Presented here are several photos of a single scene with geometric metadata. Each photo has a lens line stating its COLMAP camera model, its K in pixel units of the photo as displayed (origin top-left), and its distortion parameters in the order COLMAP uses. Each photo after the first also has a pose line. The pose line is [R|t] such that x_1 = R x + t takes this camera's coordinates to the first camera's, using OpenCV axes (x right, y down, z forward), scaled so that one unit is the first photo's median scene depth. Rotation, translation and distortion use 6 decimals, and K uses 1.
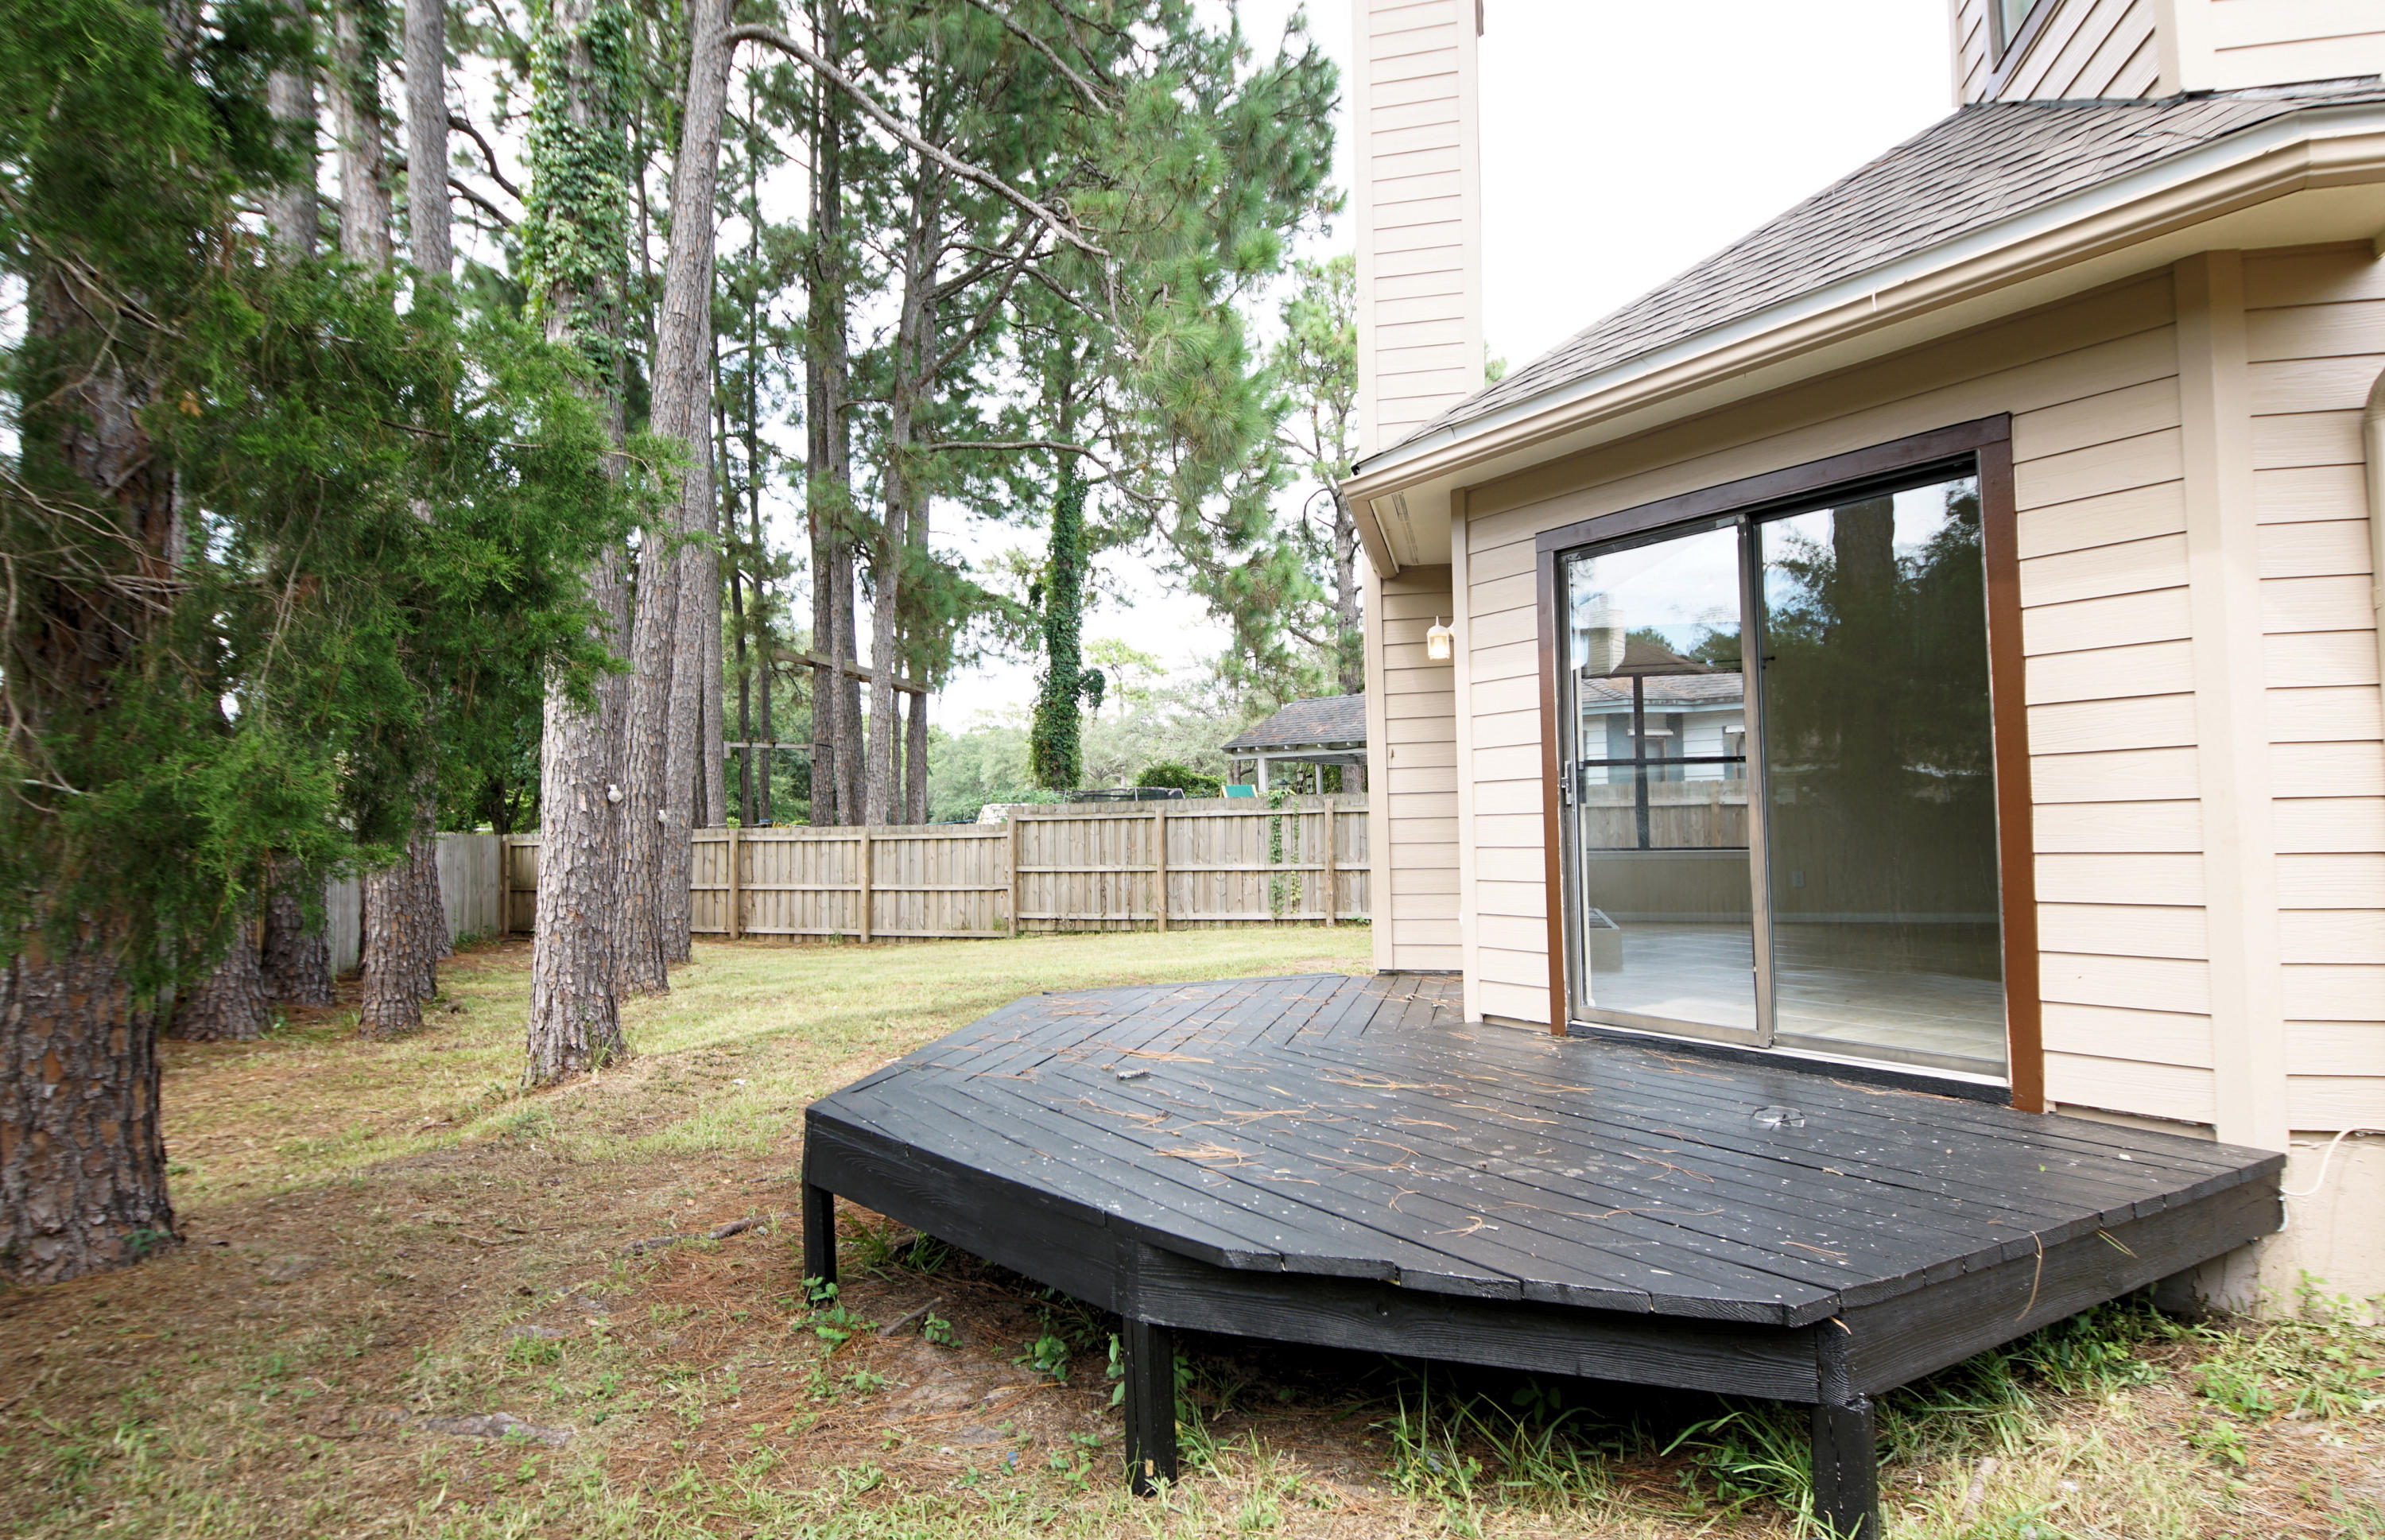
lens RADIAL K [[1364.7, 0, 1136.9], [0, 1364.7, 761.4], [0, 0, 1]] dist [0.045819, -0.037844]
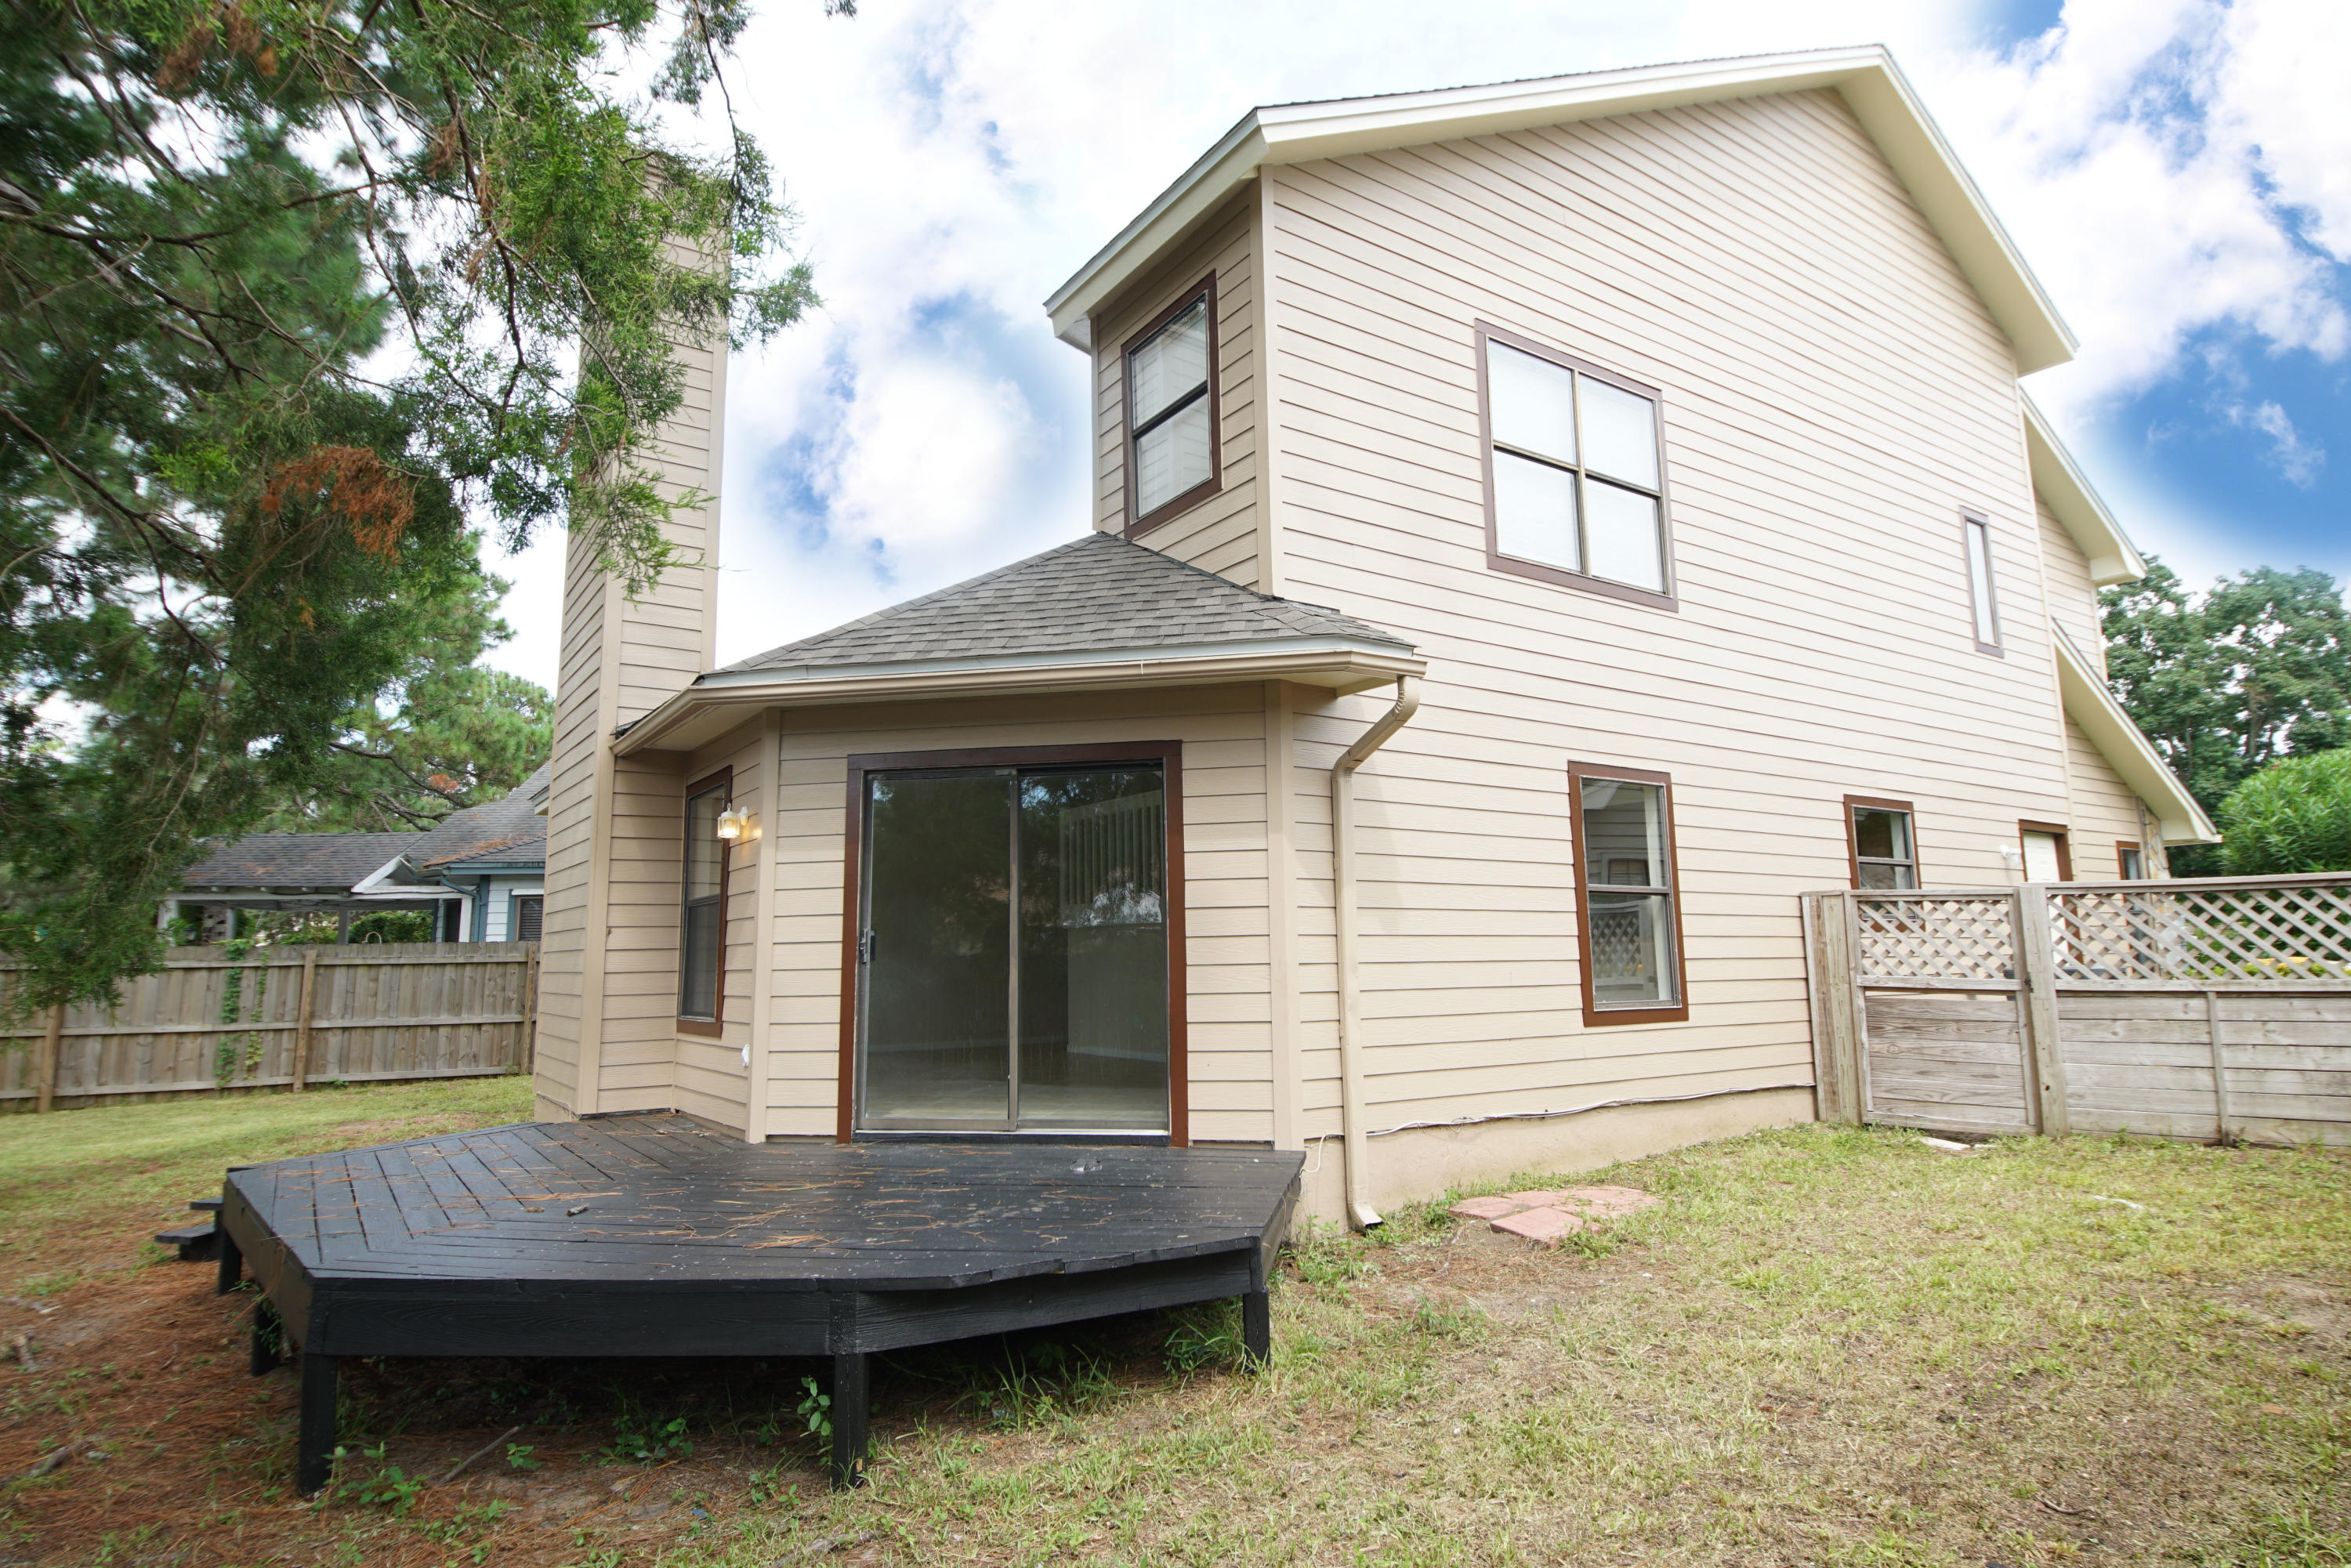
lens RADIAL K [[1263.9, 0, 1175.5], [0, 1263.9, 784.0], [0, 0, 1]] dist [0.050360, -0.038420]
pose [[0.674881, 0.112420, 0.729313, -0.385580], [-0.035911, 0.992160, -0.119706, -0.003337], [-0.737052, 0.054596, 0.673627, -0.051449]]
